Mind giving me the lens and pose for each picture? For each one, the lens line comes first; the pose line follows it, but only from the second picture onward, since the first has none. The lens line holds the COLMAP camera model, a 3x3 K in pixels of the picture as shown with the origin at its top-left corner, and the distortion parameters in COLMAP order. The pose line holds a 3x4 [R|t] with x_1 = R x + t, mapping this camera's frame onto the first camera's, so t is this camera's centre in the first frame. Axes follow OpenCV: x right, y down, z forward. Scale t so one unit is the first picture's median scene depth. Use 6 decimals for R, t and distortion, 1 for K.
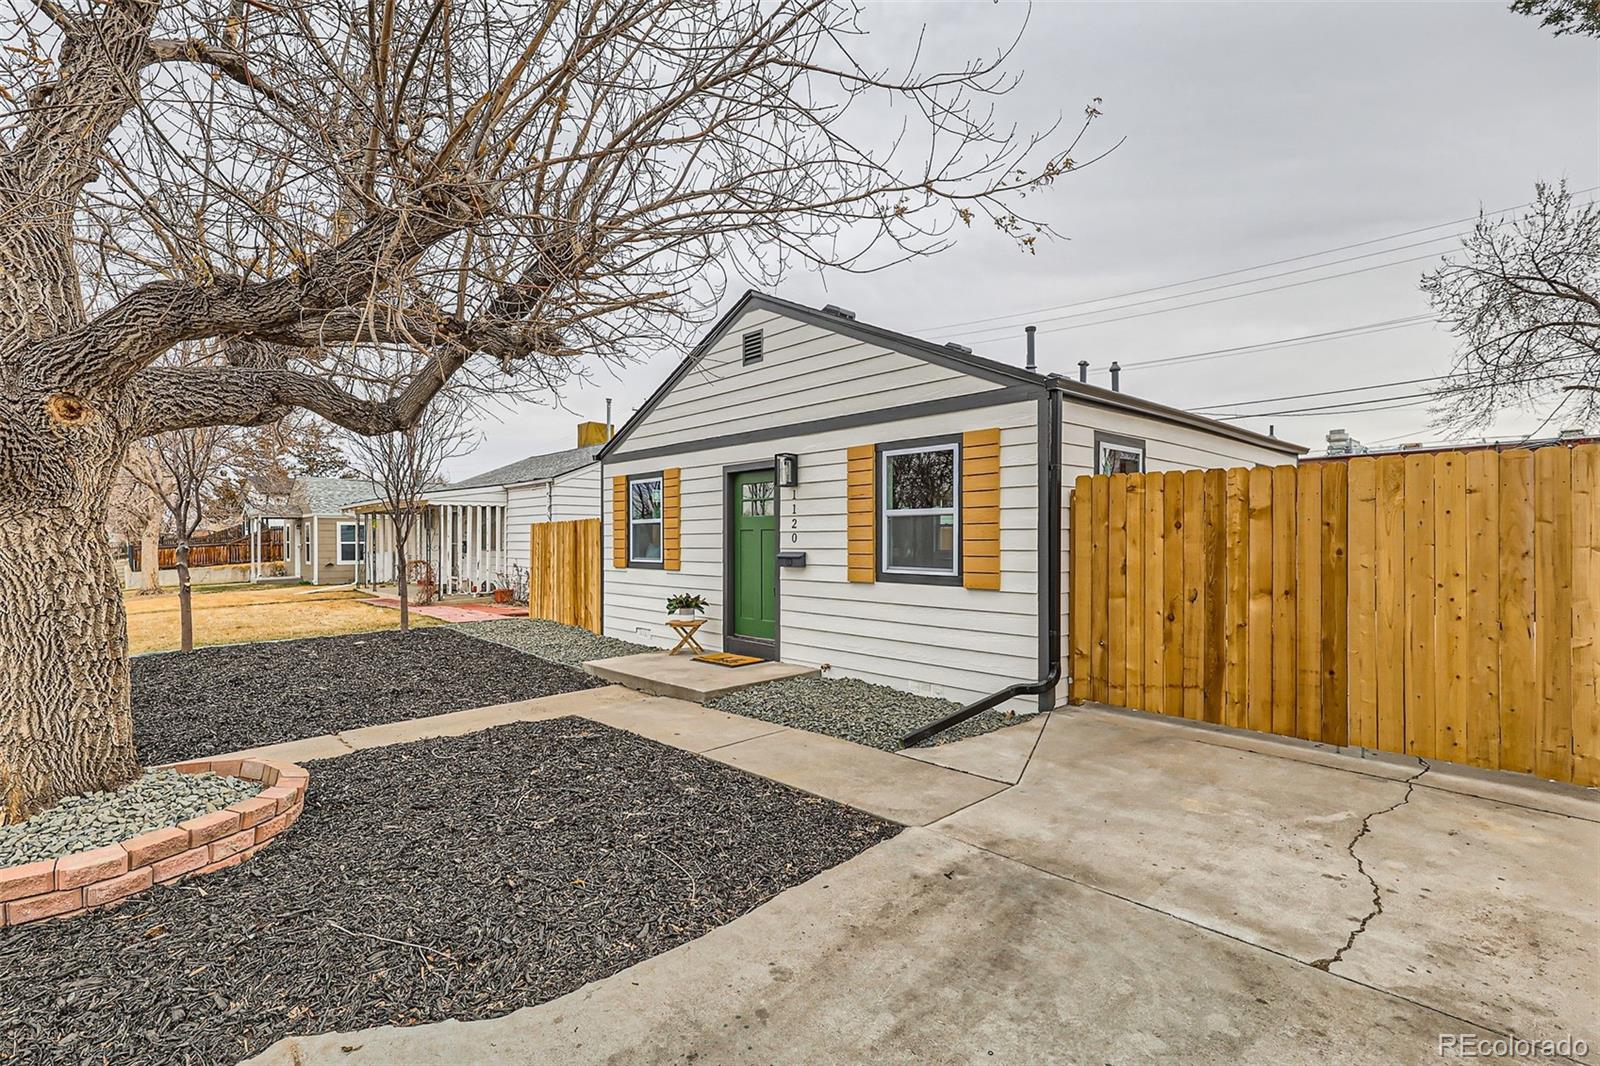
lens RADIAL K [[729.3, 0, 808.3], [0, 729.3, 530.4], [0, 0, 1]] dist [-0.000923, -0.000736]
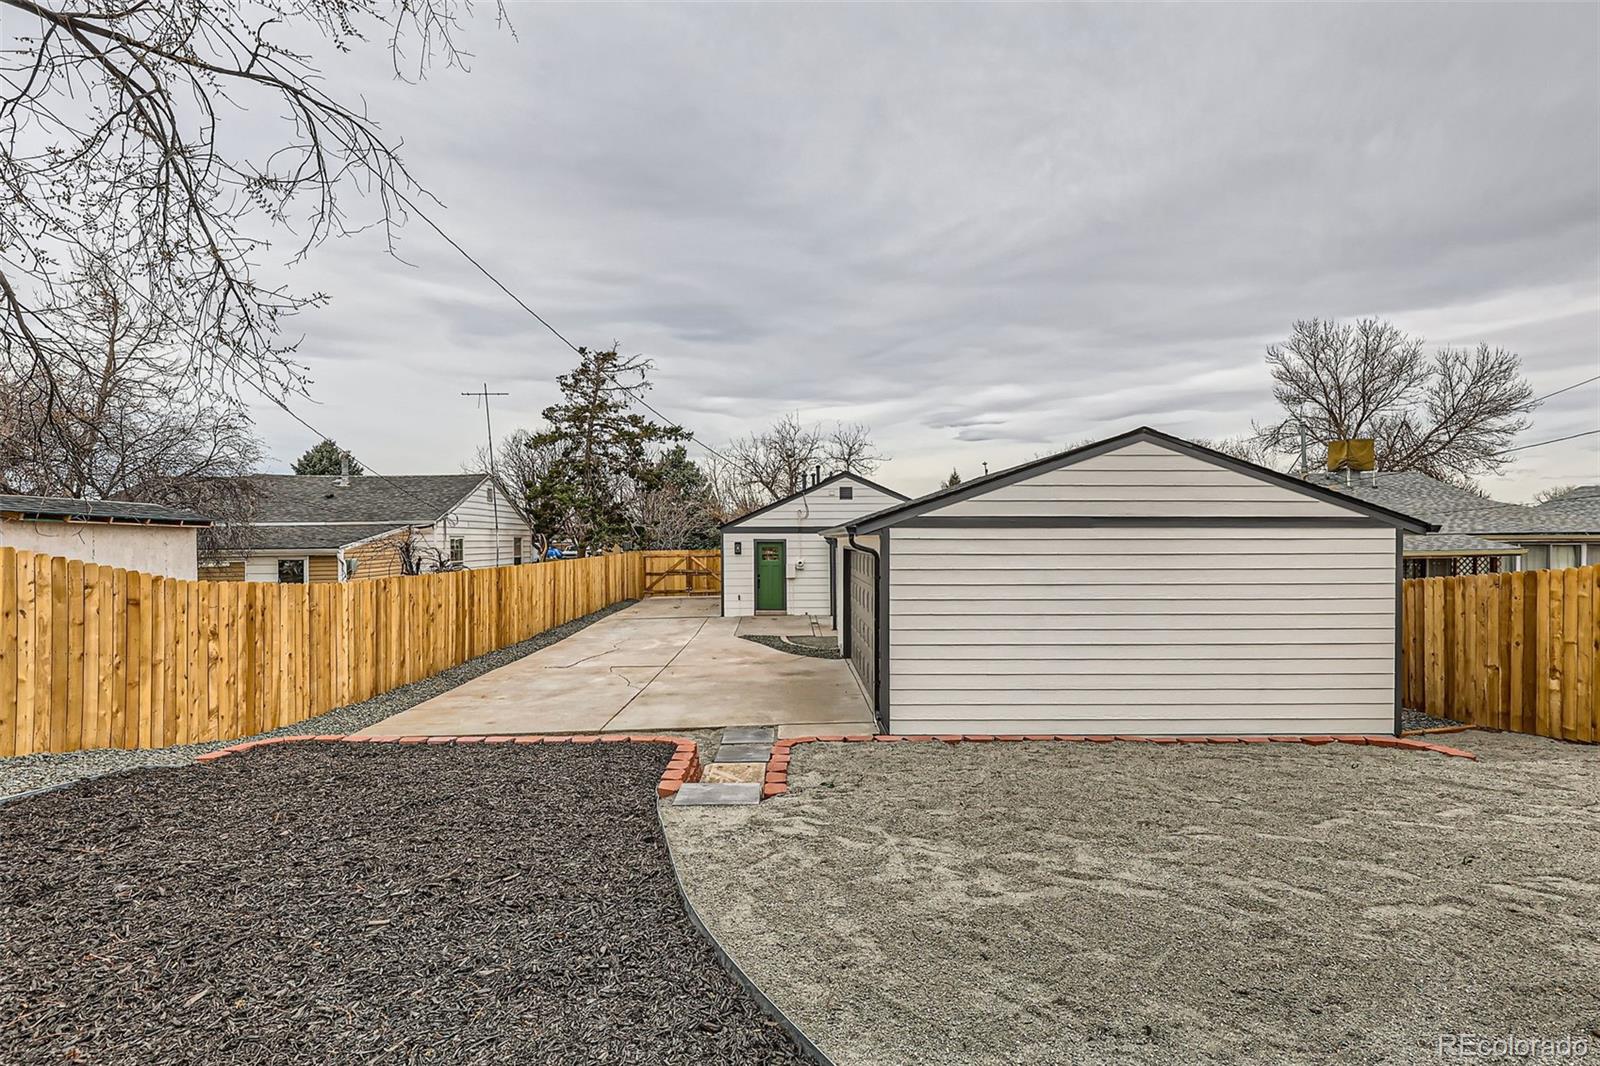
lens RADIAL K [[723.2, 0, 818.5], [0, 723.2, 542.2], [0, 0, 1]] dist [0.000387, -0.000138]
pose [[0.653567, -0.002029, 0.756866, -2.034584], [-0.006106, 0.999950, 0.007953, -0.100388], [-0.756844, -0.009820, 0.653521, -0.564475]]
